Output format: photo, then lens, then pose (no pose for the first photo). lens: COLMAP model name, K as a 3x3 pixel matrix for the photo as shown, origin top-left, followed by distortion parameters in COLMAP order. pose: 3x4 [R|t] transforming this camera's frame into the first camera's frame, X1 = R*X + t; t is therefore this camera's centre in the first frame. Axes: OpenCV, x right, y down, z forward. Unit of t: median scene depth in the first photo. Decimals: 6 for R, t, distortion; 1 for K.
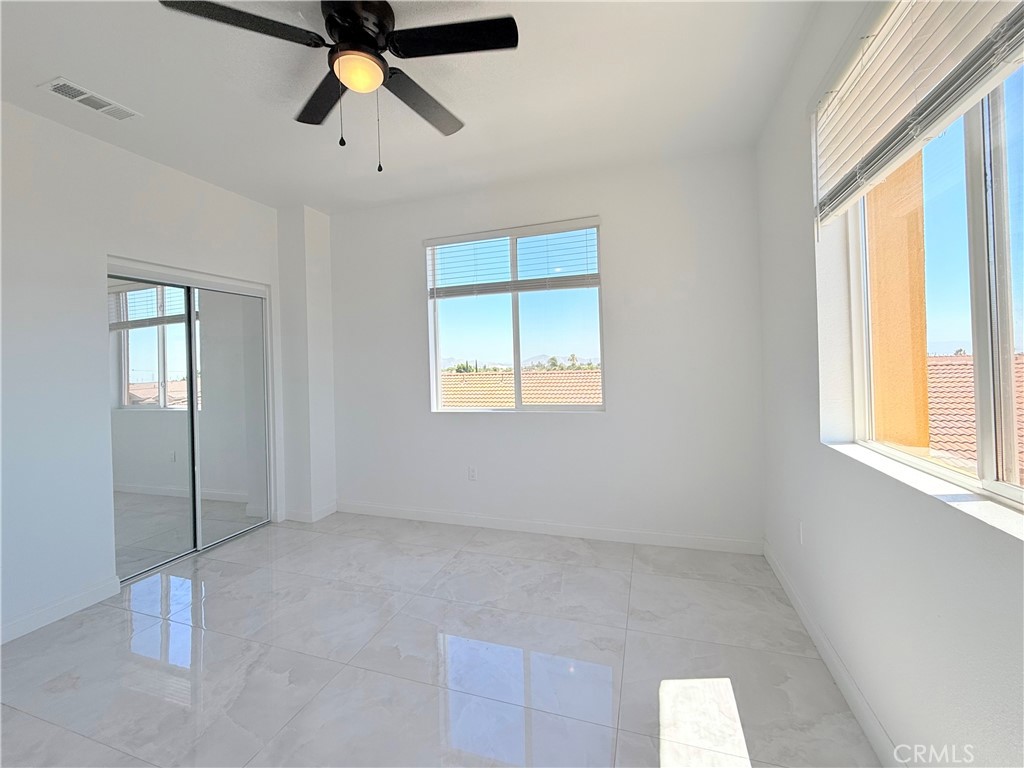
lens RADIAL K [[421.2, 0, 498.4], [0, 421.2, 363.5], [0, 0, 1]] dist [-0.002335, 0.000081]
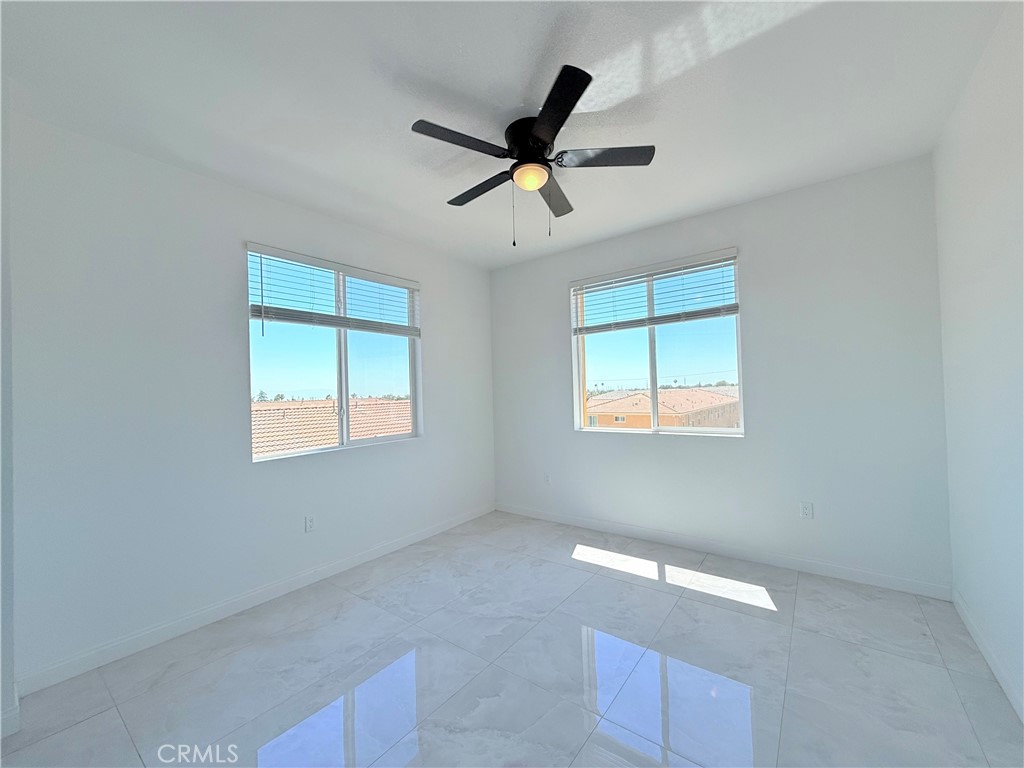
lens RADIAL K [[409.6, 0, 512.0], [0, 409.6, 384.0], [0, 0, 1]] dist [-0.000895, -0.000157]
pose [[0.317512, 0.033657, 0.947657, -0.753732], [0.023453, 0.998785, -0.043331, 0.015232], [-0.947964, 0.035983, 0.316337, 0.314521]]
